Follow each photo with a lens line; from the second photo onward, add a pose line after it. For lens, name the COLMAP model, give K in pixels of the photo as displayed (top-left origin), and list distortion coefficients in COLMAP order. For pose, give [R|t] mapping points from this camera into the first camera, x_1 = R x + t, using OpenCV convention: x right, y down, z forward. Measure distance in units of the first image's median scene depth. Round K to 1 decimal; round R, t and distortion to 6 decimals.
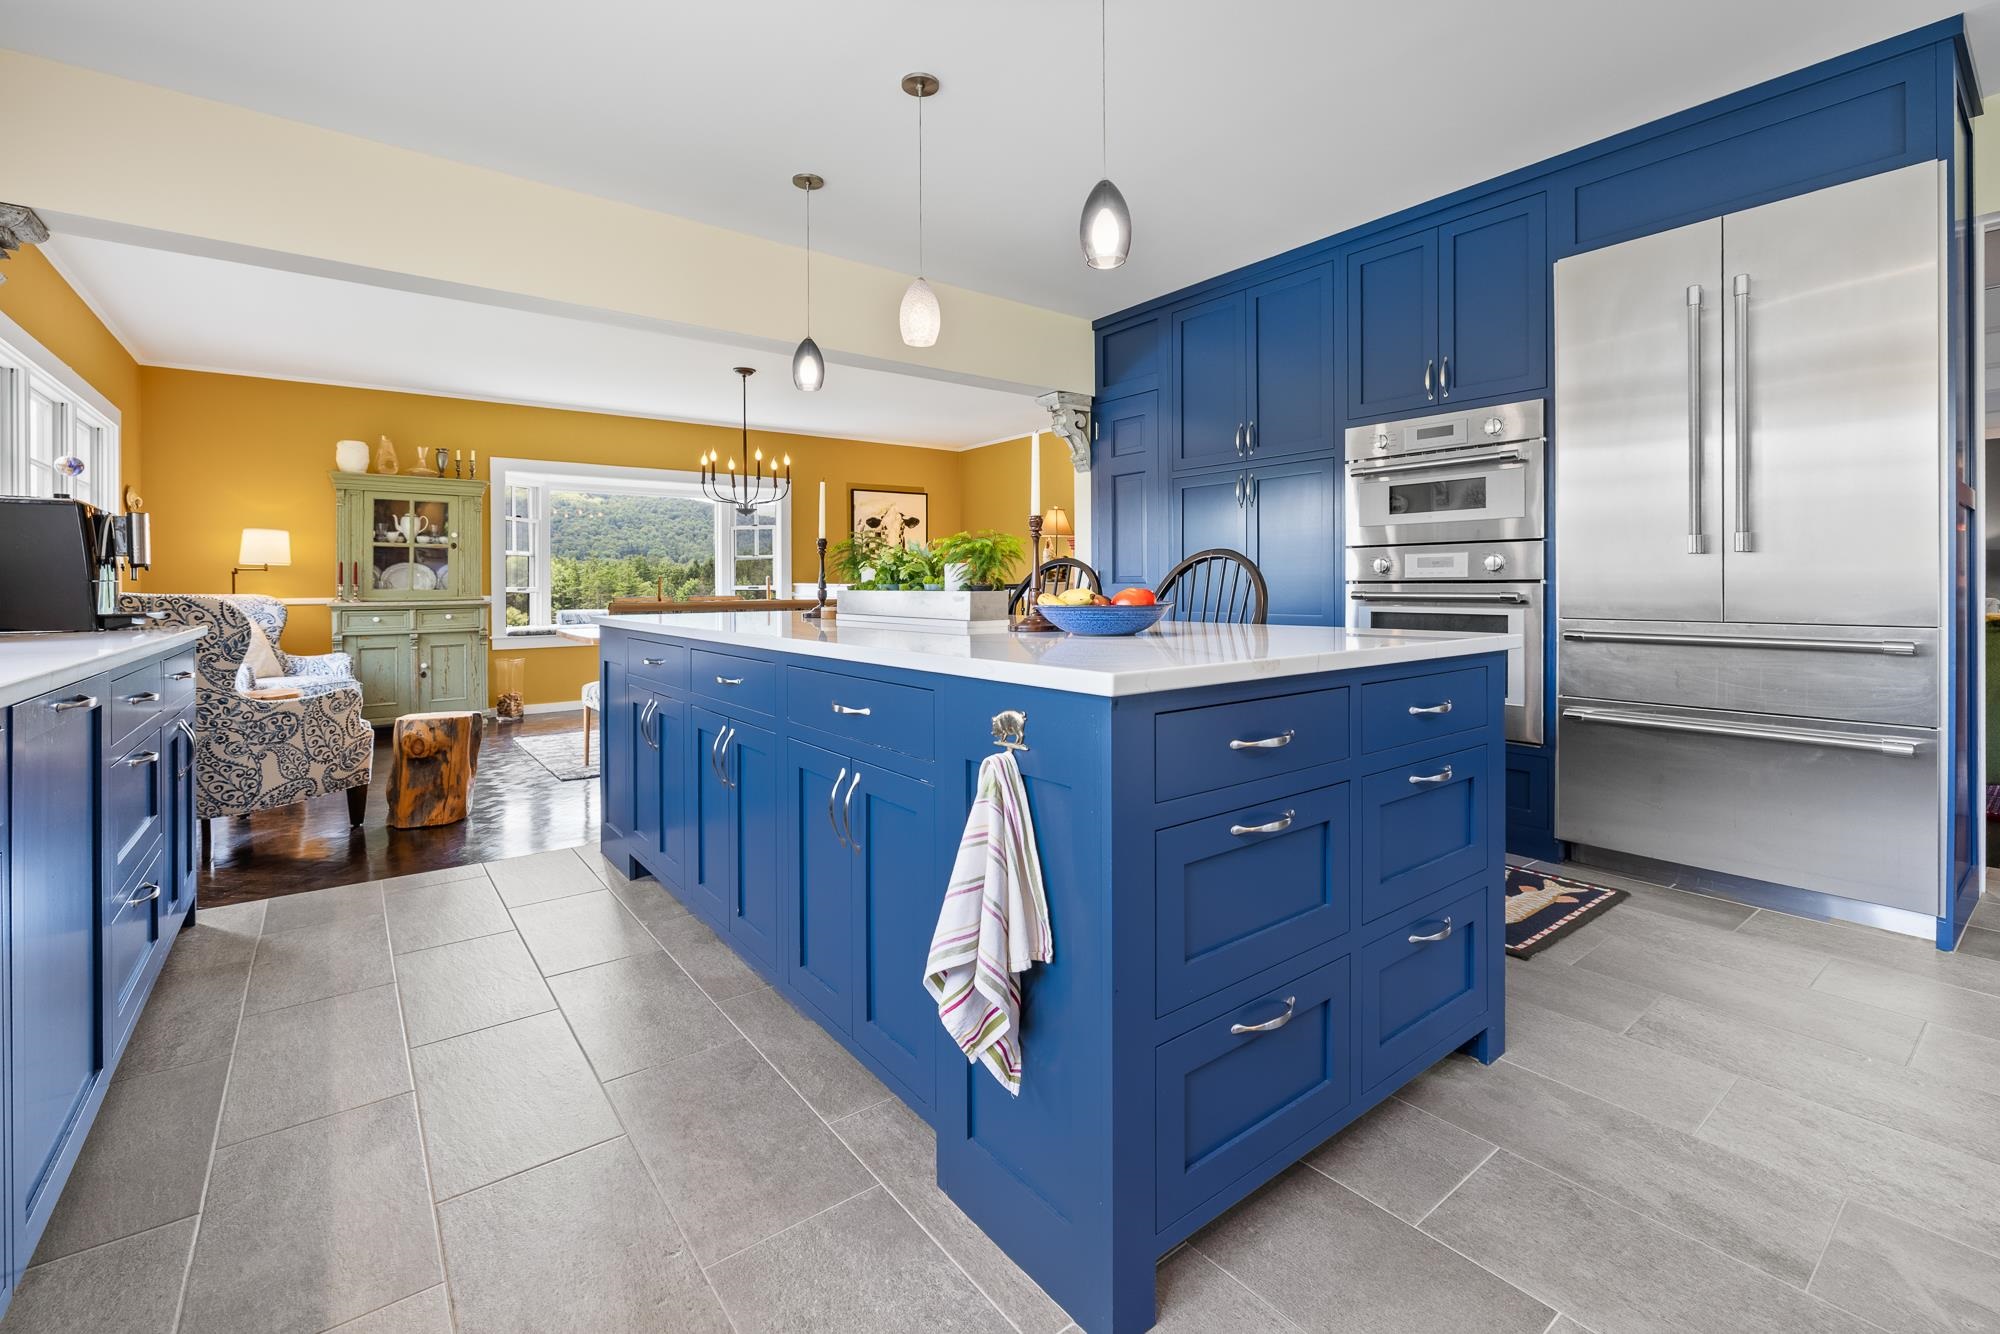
lens RADIAL K [[867.5, 0, 999.4], [0, 867.5, 583.8], [0, 0, 1]] dist [-0.001696, -0.000322]
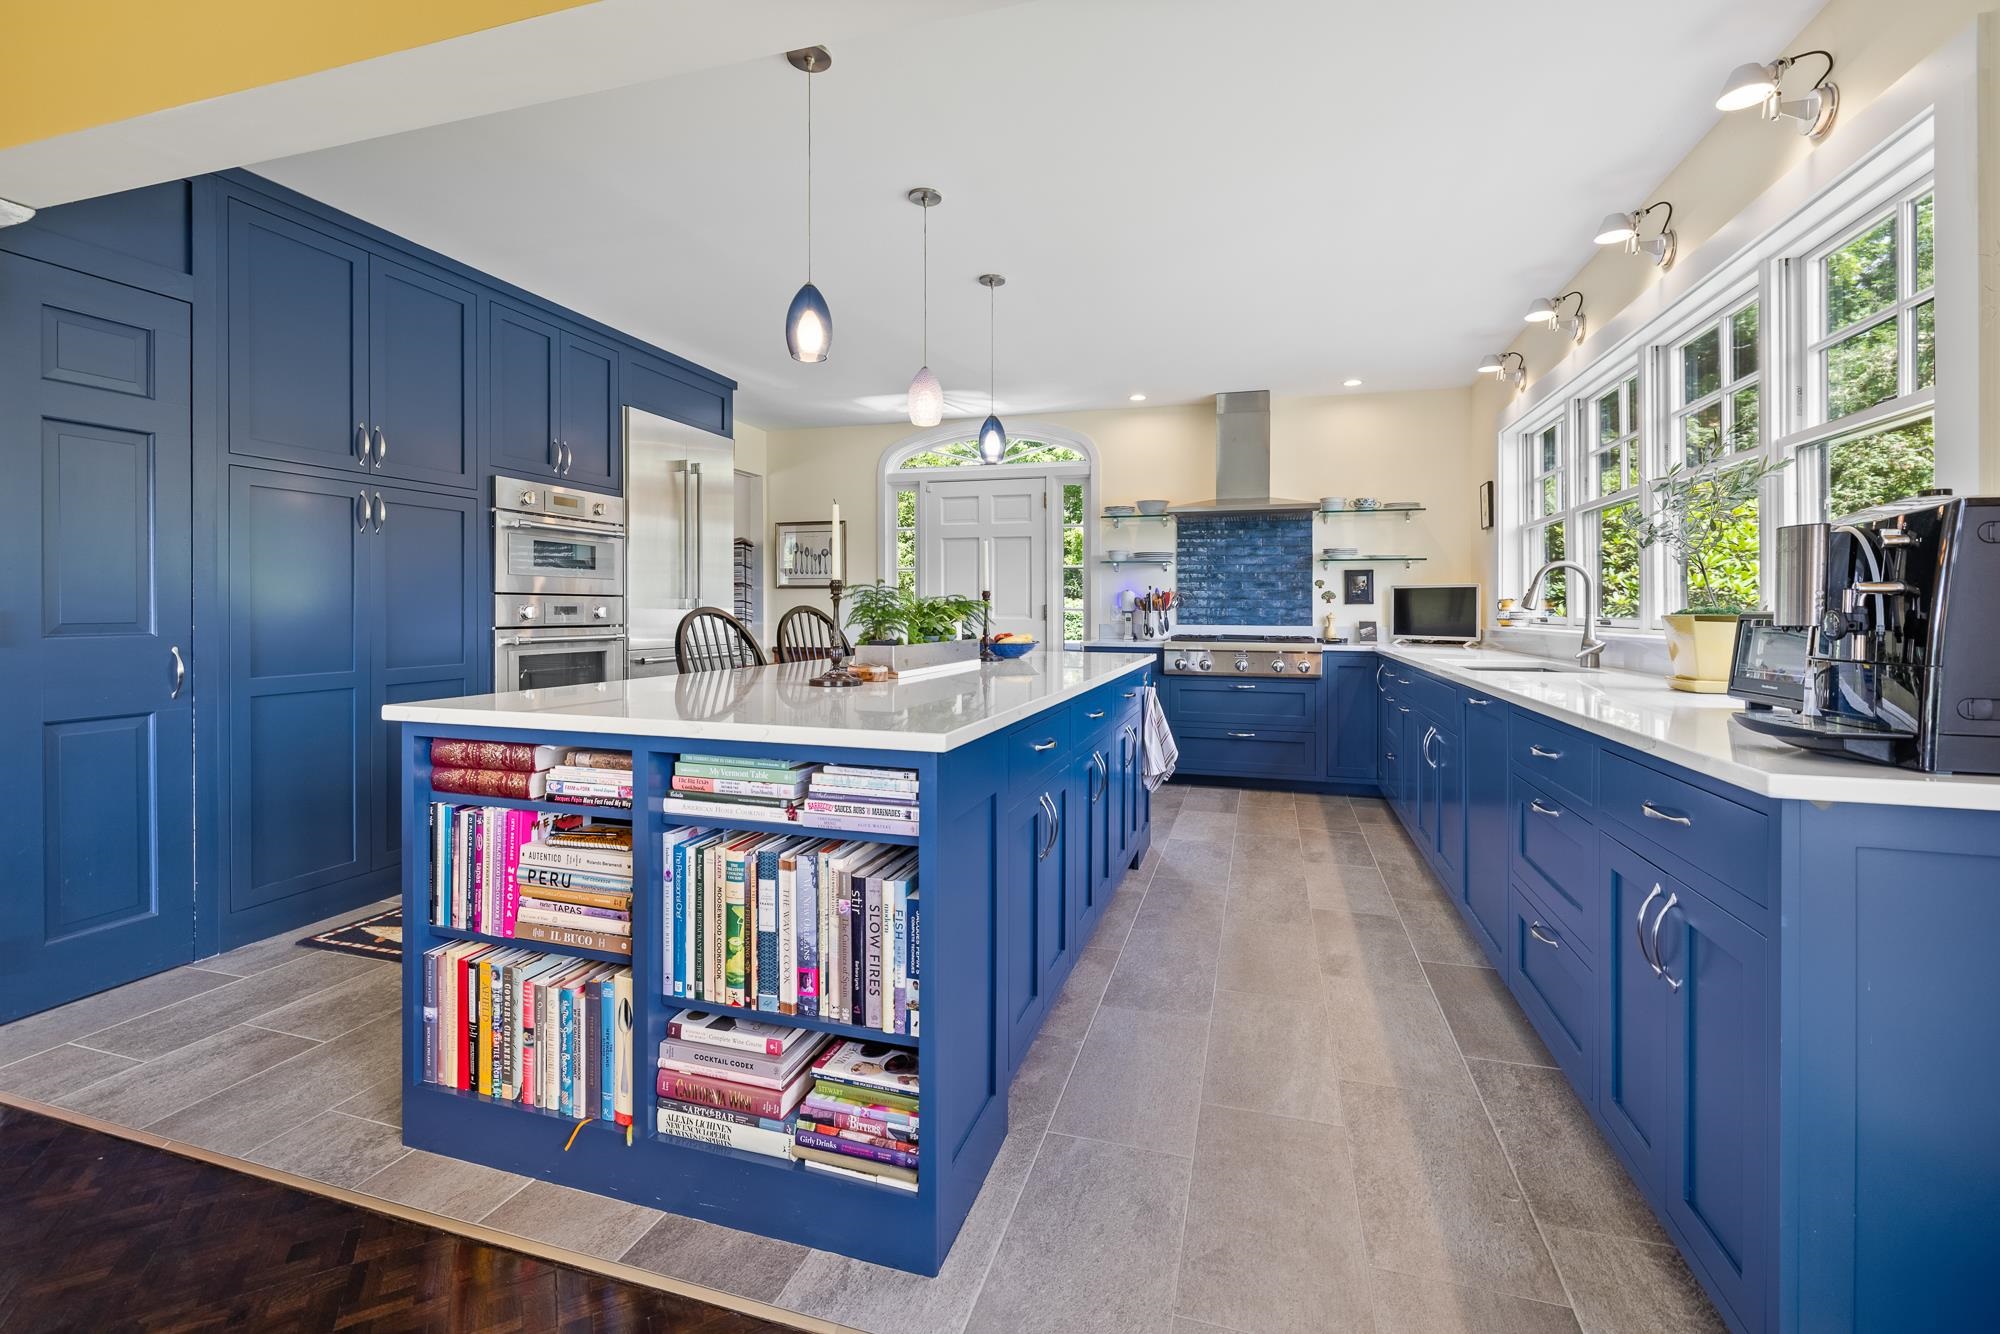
lens RADIAL K [[867.5, 0, 1008.4], [0, 867.5, 608.2], [0, 0, 1]] dist [-0.001696, -0.000322]
pose [[-0.587658, 0.003607, 0.809102, -0.544388], [0.000663, 0.999992, -0.003976, -0.014894], [-0.809109, -0.001800, -0.587655, 0.803137]]
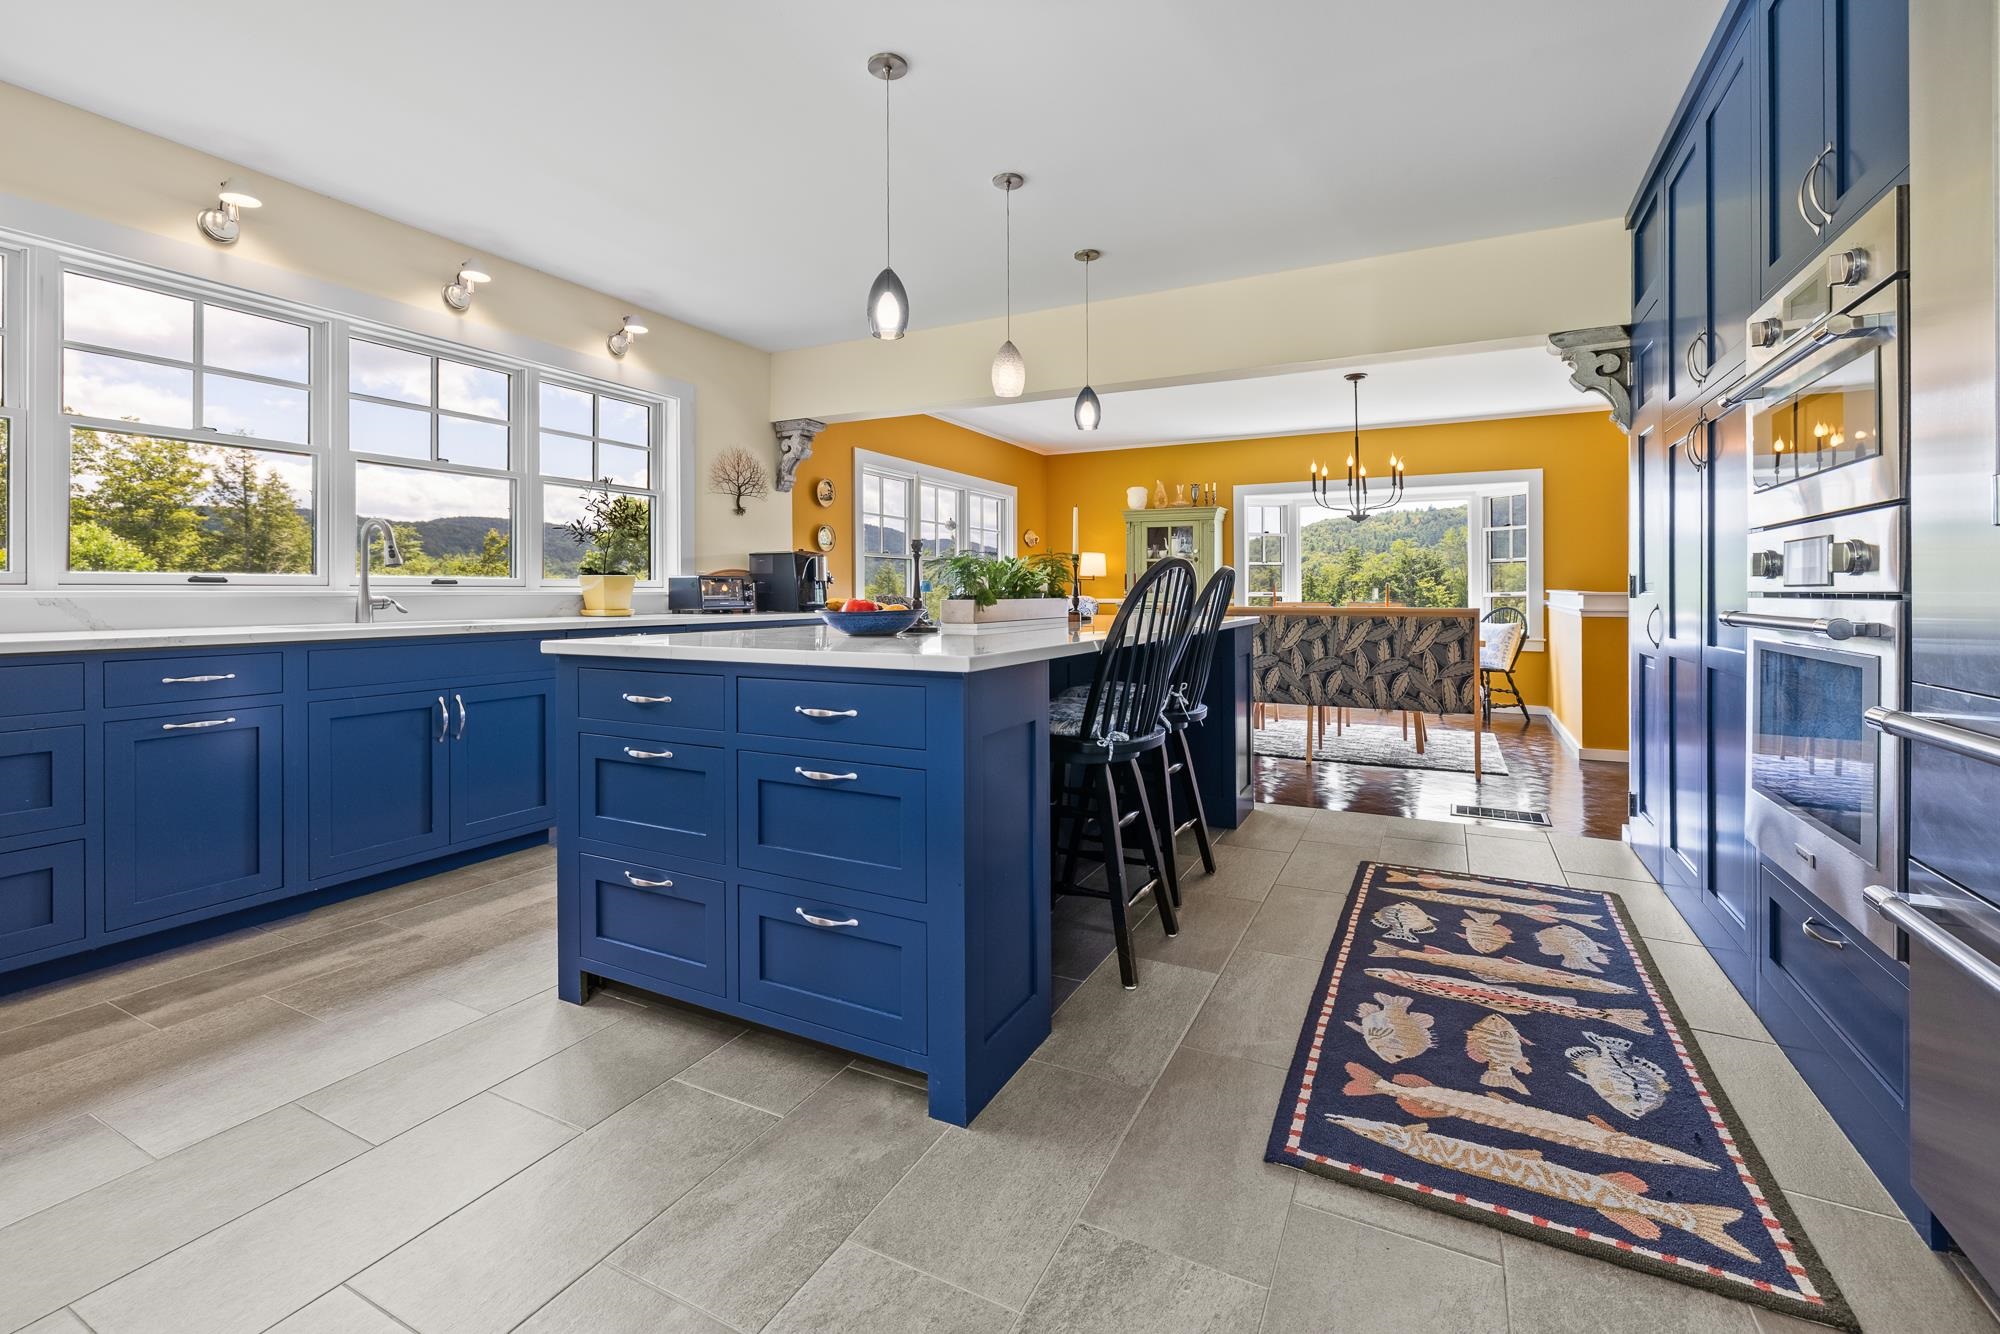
lens RADIAL K [[867.5, 0, 988.0], [0, 867.5, 588.8], [0, 0, 1]] dist [-0.001696, -0.000322]
pose [[0.418934, 0.003173, -0.908011, 0.506132], [-0.003391, 0.999992, 0.001930, -0.003095], [0.908010, 0.002271, 0.418942, 0.236596]]
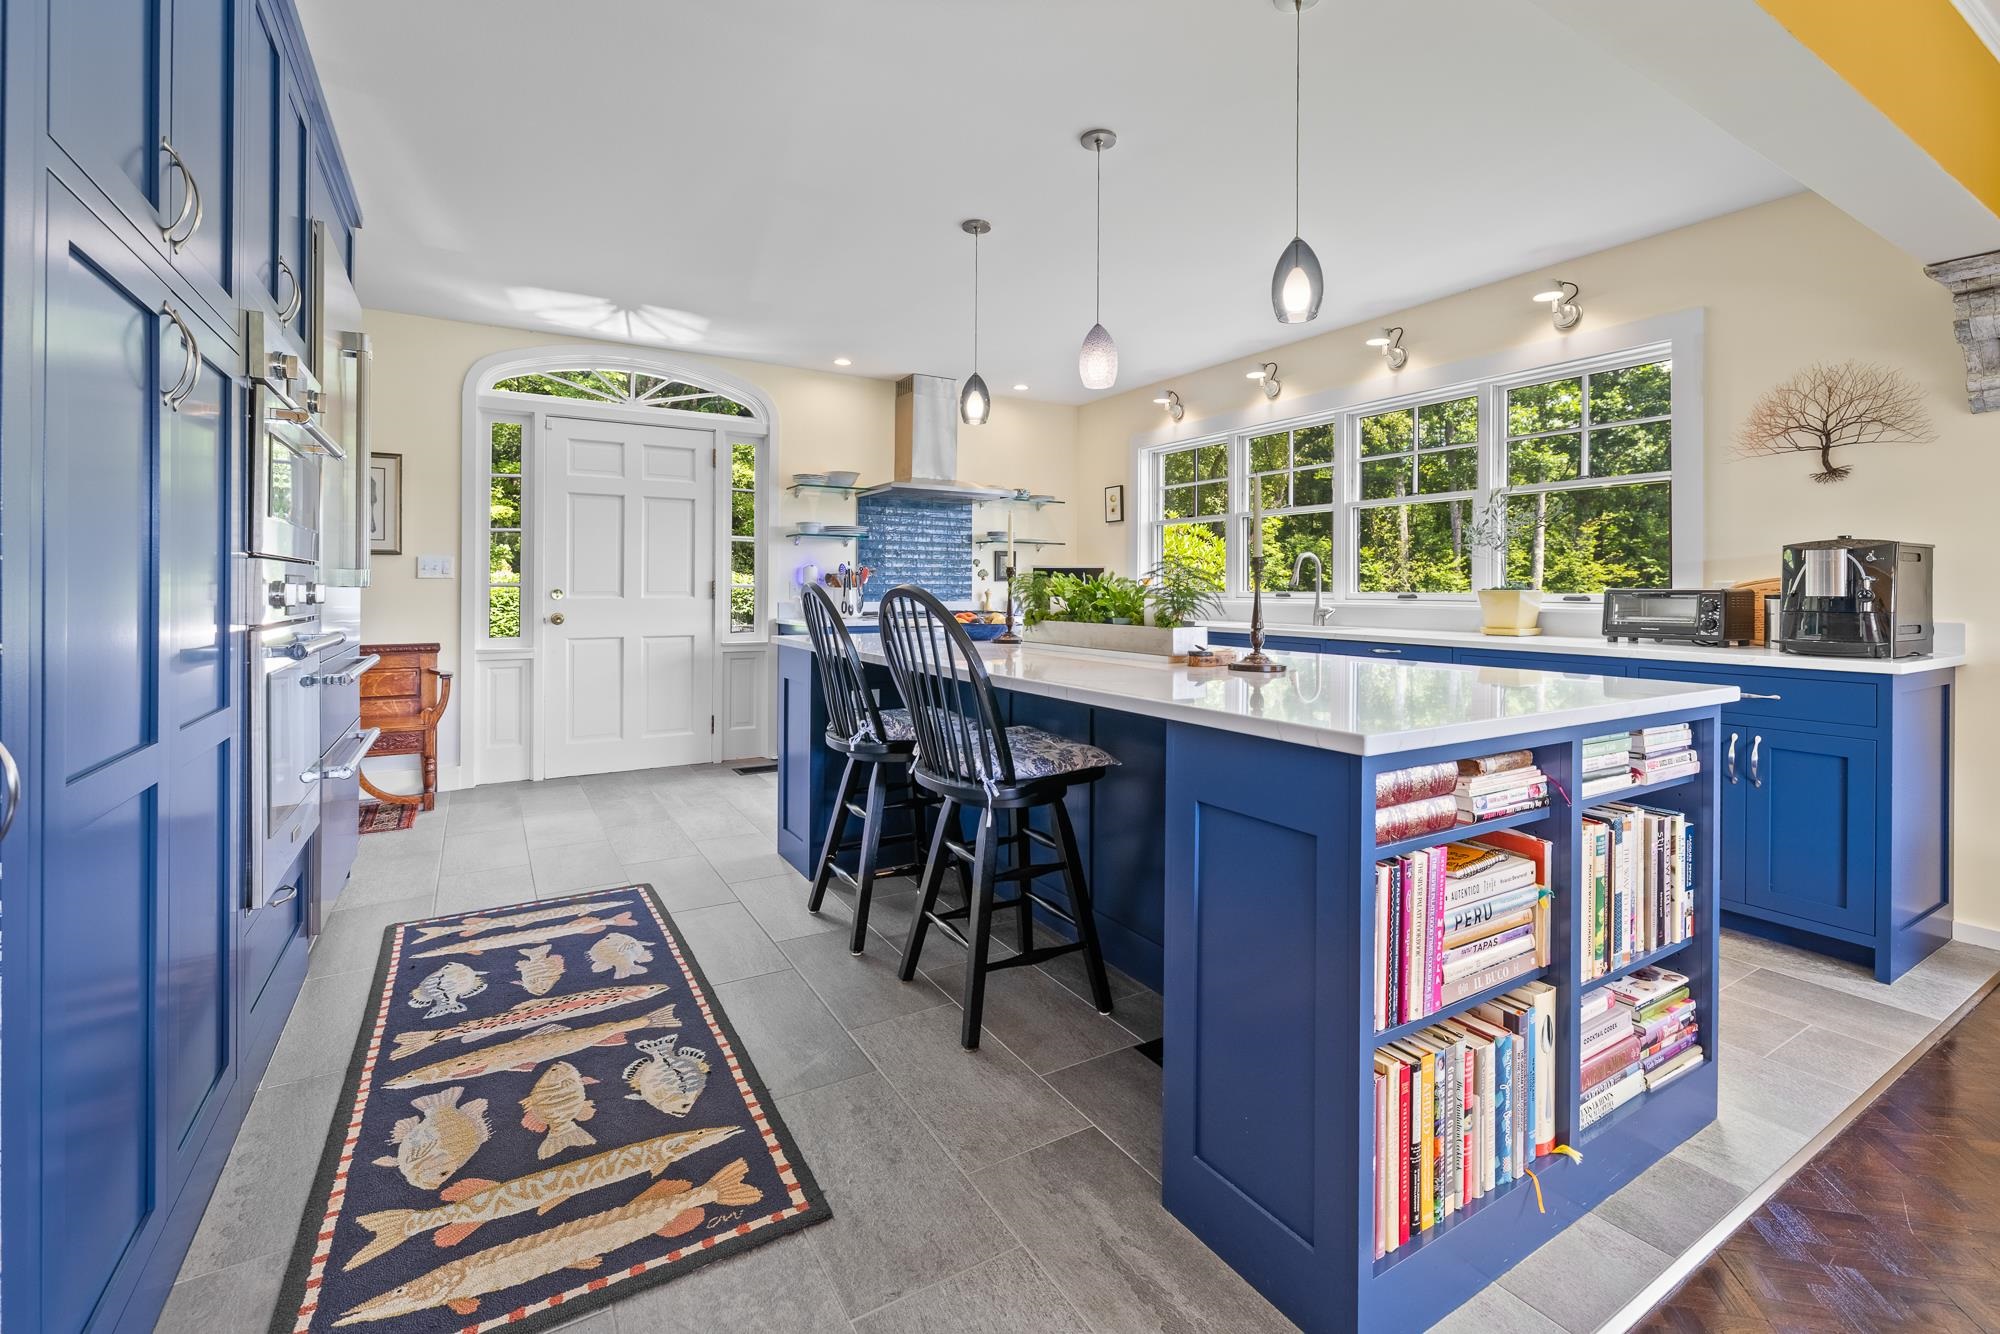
lens RADIAL K [[867.5, 0, 1014.3], [0, 867.5, 577.1], [0, 0, 1]] dist [-0.001696, -0.000322]
pose [[-0.994732, 0.003224, 0.102455, -0.048713], [0.002182, 0.999945, -0.010275, -0.017427], [-0.102482, -0.009997, -0.994685, 1.041760]]
